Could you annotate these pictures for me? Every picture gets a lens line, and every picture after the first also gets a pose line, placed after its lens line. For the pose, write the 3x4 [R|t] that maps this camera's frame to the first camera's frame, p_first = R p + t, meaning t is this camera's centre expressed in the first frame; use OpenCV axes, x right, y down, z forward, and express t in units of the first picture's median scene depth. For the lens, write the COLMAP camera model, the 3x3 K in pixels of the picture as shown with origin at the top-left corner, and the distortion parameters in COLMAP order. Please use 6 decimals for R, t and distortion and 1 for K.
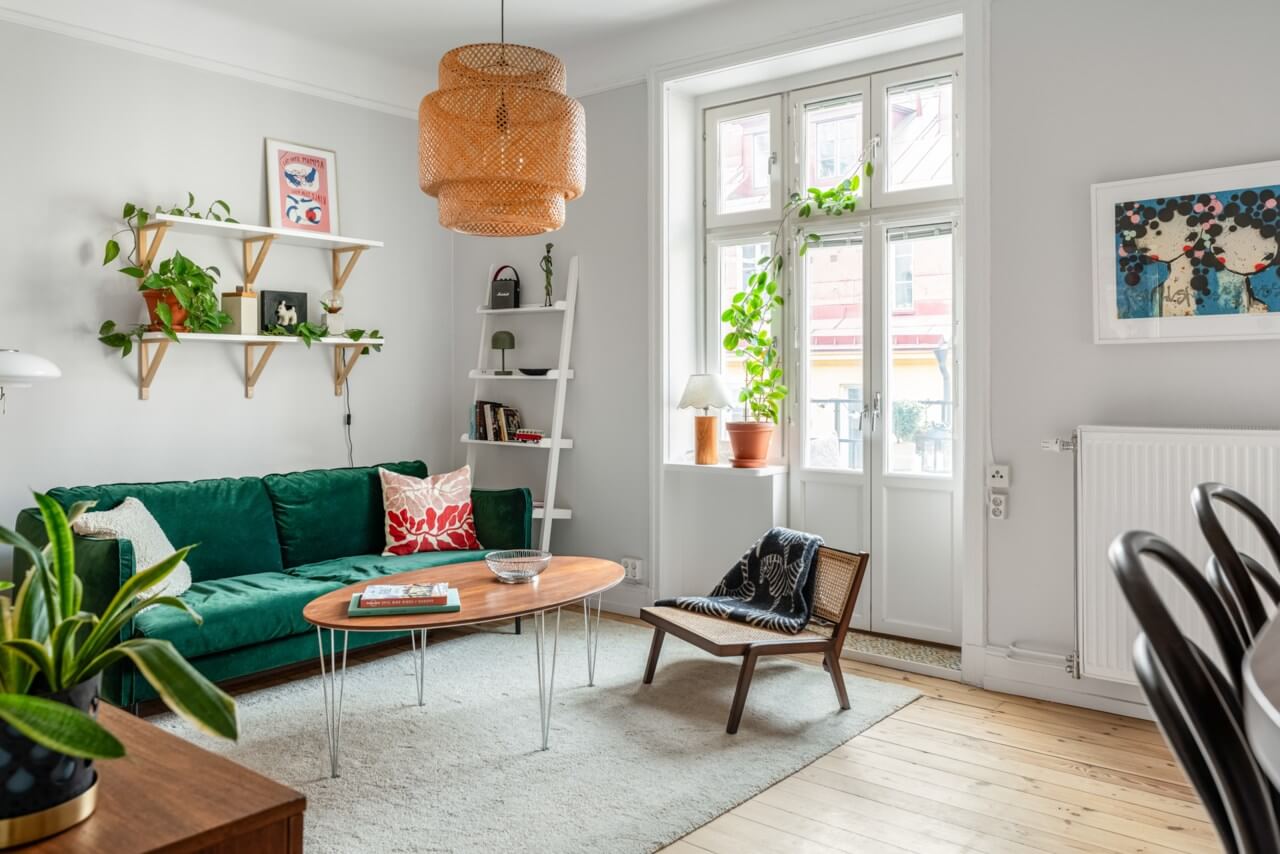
lens RADIAL K [[980.7, 0, 632.6], [0, 980.7, 373.7], [0, 0, 1]] dist [0.000296, 0.004166]
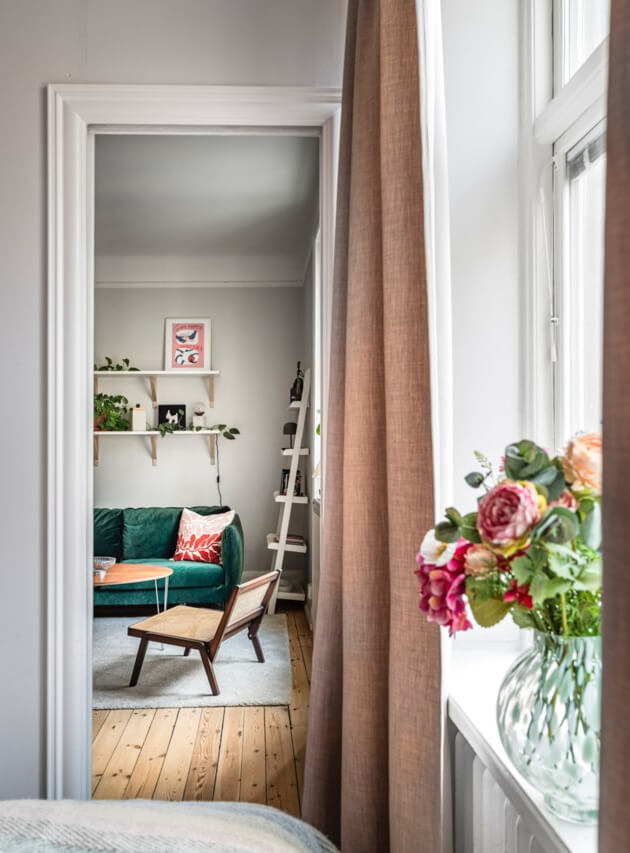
lens RADIAL K [[768.4, 0, 315.0], [0, 768.4, 426.5], [0, 0, 1]] dist [-0.000100, -0.001478]
pose [[0.675437, -0.023329, -0.737049, 0.867172], [0.007072, 0.999658, -0.025161, -0.009067], [0.737384, 0.011782, 0.675371, 0.278897]]
